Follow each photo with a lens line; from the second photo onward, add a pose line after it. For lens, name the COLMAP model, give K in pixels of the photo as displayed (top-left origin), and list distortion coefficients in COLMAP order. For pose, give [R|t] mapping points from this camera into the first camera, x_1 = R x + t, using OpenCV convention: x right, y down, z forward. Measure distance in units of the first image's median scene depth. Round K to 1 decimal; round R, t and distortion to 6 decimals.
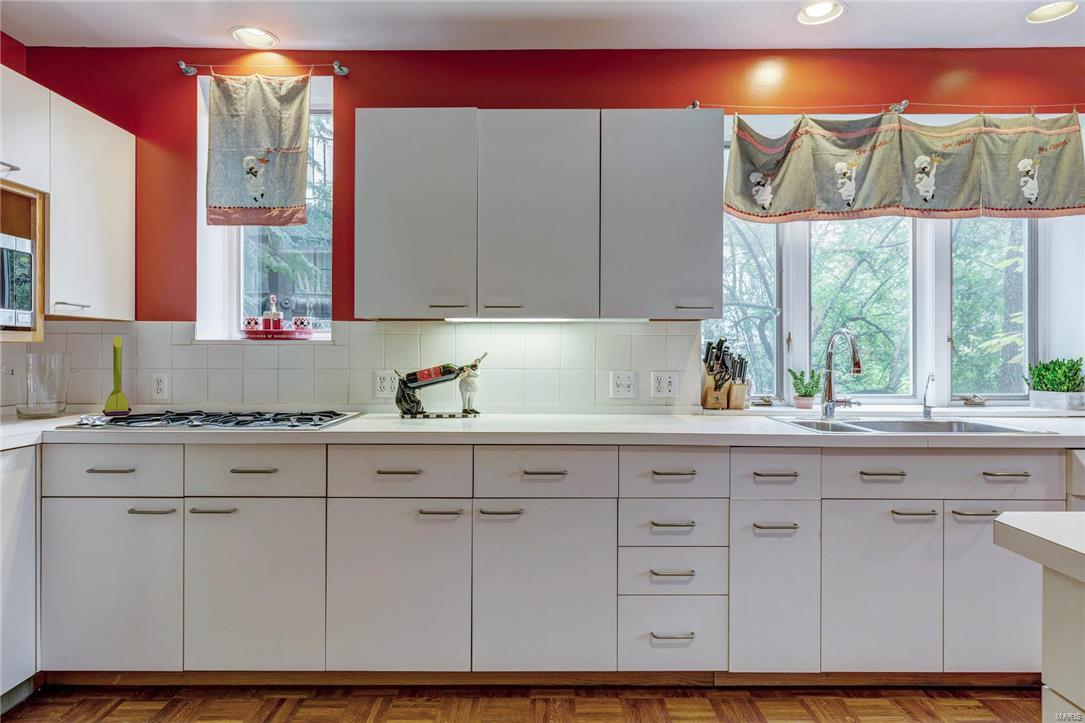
lens RADIAL K [[653.3, 0, 534.3], [0, 653.3, 352.8], [0, 0, 1]] dist [0.009290, -0.002168]
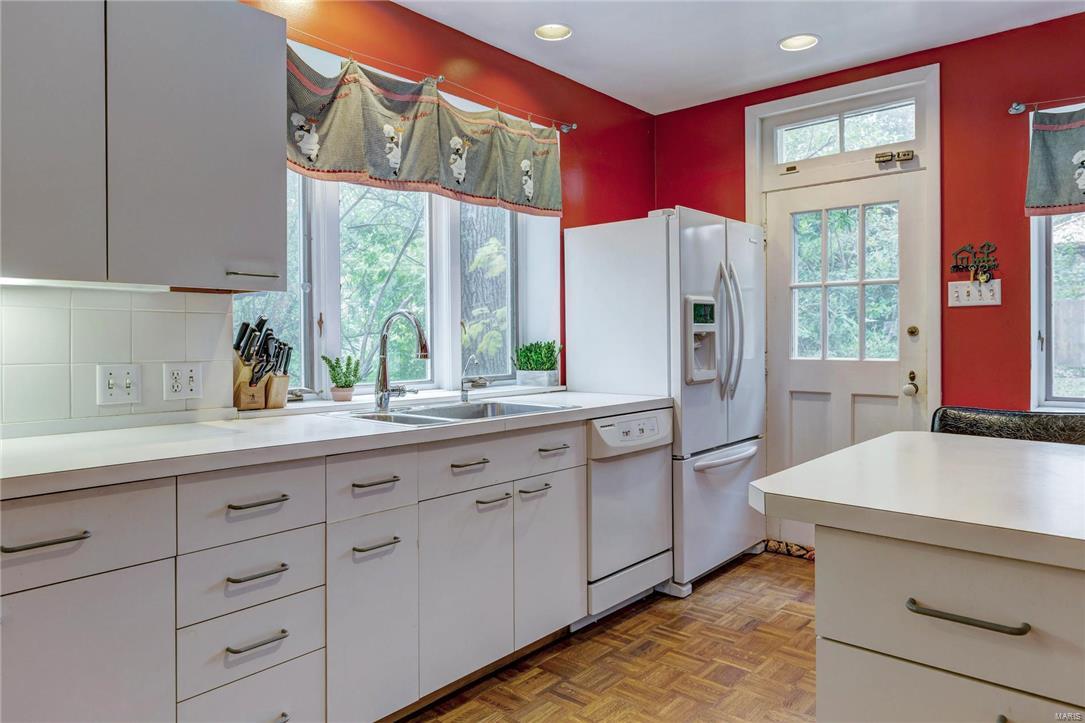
lens RADIAL K [[711.2, 0, 538.1], [0, 711.2, 344.3], [0, 0, 1]] dist [0.005273, -0.002618]
pose [[0.648168, -0.008747, 0.761447, -0.145986], [0.005880, 0.999962, 0.006482, 0.005902], [-0.761475, 0.000276, 0.648195, 0.210926]]
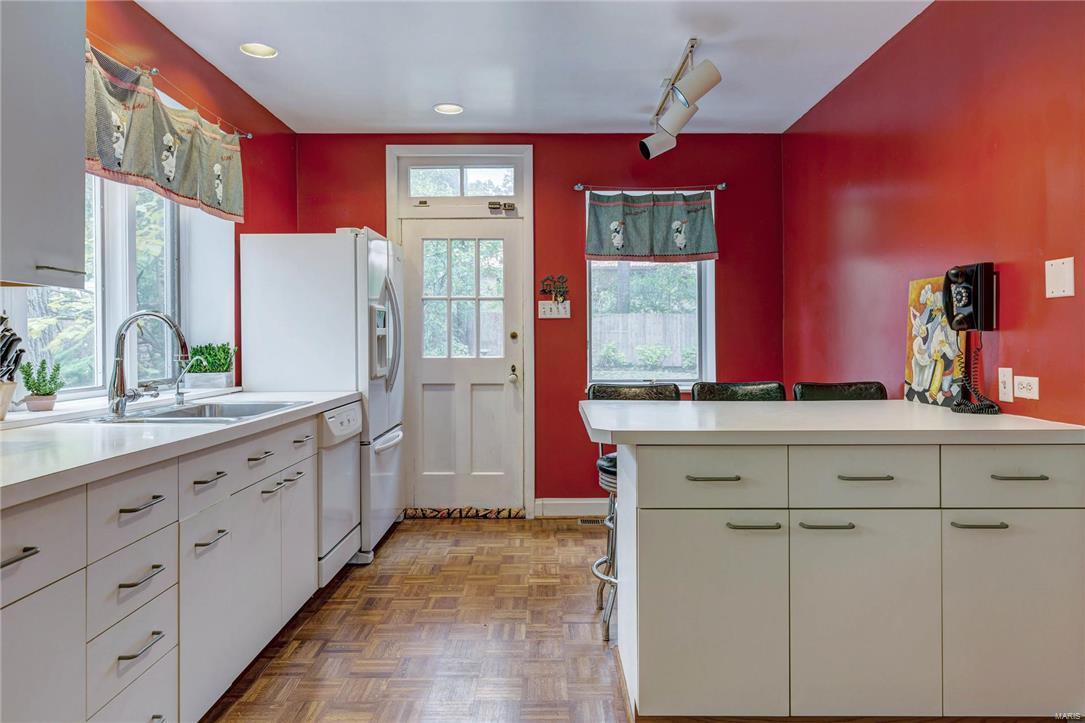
lens RADIAL K [[711.2, 0, 537.5], [0, 711.2, 339.0], [0, 0, 1]] dist [0.005273, -0.002618]
pose [[-0.008191, 0.001531, 0.999965, -0.456774], [0.004752, 0.999988, -0.001493, 0.005838], [-0.999955, 0.004740, -0.008198, 0.465403]]
